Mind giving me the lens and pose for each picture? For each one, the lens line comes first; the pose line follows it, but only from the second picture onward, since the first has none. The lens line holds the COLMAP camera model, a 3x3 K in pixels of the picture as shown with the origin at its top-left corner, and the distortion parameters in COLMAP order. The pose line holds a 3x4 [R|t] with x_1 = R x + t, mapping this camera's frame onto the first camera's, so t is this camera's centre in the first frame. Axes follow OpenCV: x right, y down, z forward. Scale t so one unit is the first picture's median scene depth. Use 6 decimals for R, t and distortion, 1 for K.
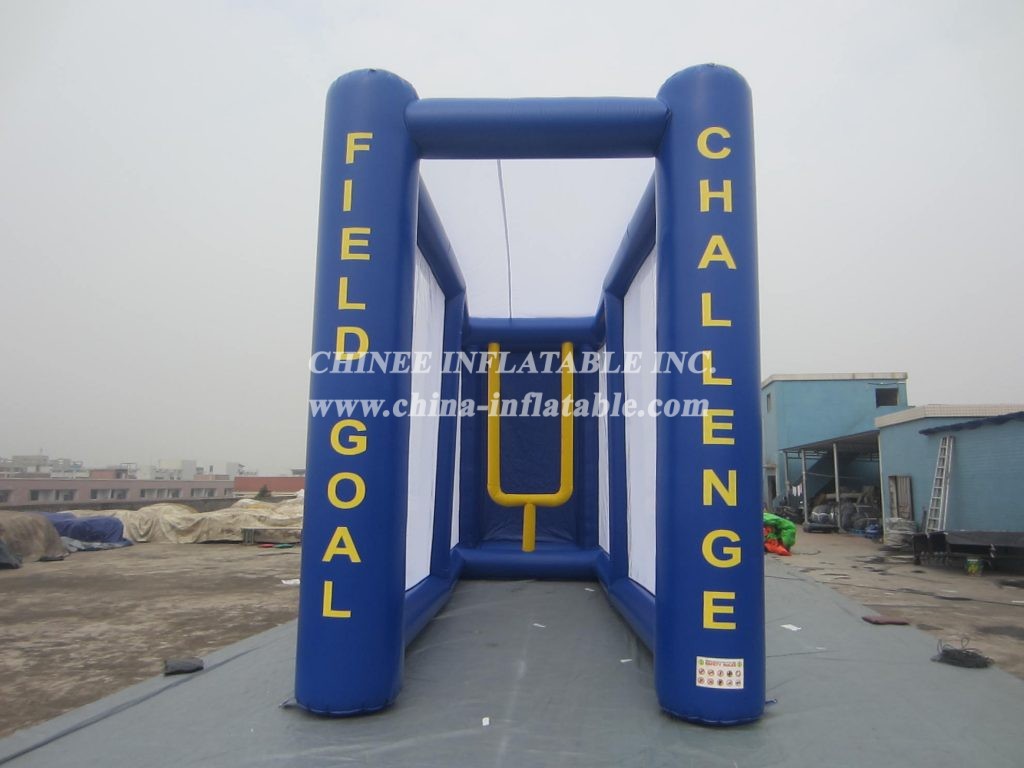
lens RADIAL K [[726.0, 0, 525.5], [0, 726.0, 385.1], [0, 0, 1]] dist [-0.000834, 0.000674]
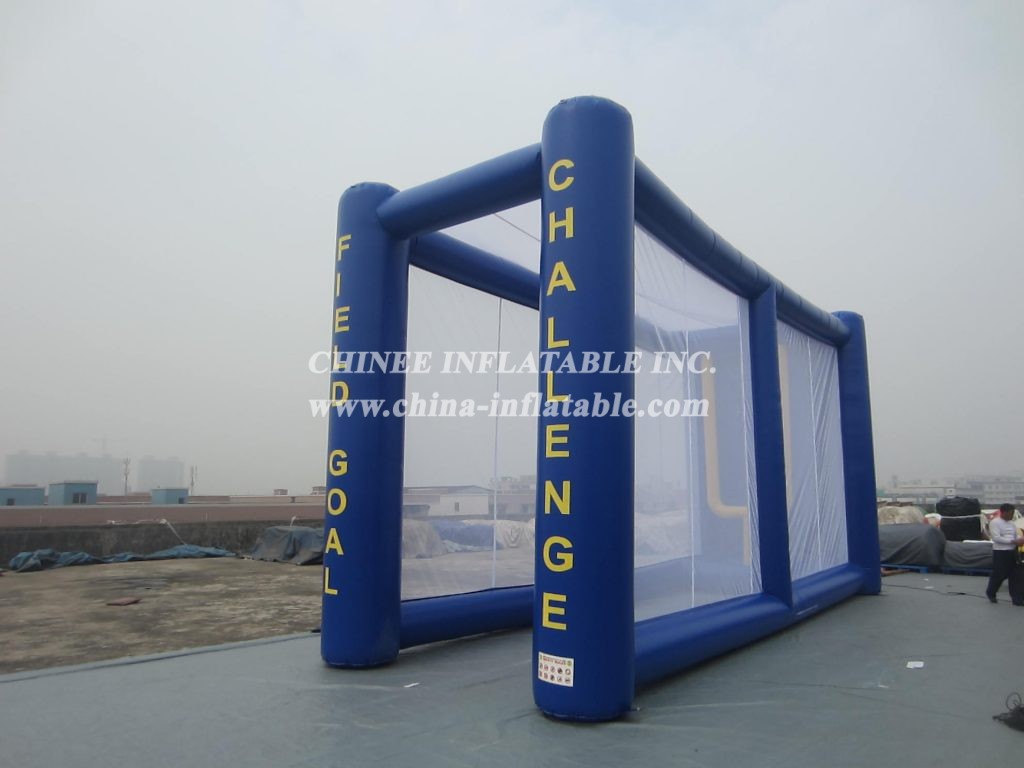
lens RADIAL K [[737.1, 0, 512.0], [0, 737.1, 384.0], [0, 0, 1]] dist [0.000033, -0.002906]
pose [[0.802023, -0.098722, -0.589078, 0.315280], [0.088296, 0.995007, -0.046537, 0.006736], [0.590731, -0.014689, 0.806735, 0.028850]]
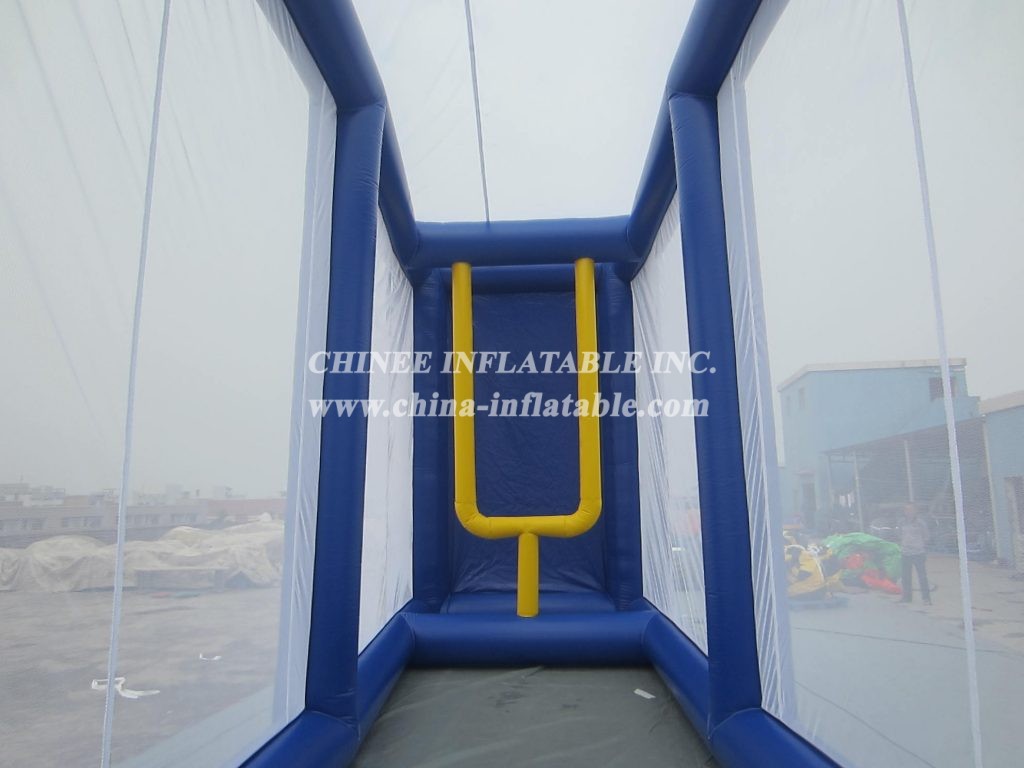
lens RADIAL K [[737.1, 0, 512.0], [0, 737.1, 384.0], [0, 0, 1]] dist [0.000033, -0.002906]
pose [[0.999629, -0.025788, -0.008749, 0.001287], [0.025592, 0.999436, -0.021764, 0.051014], [0.009305, 0.021532, 0.999725, 0.366490]]
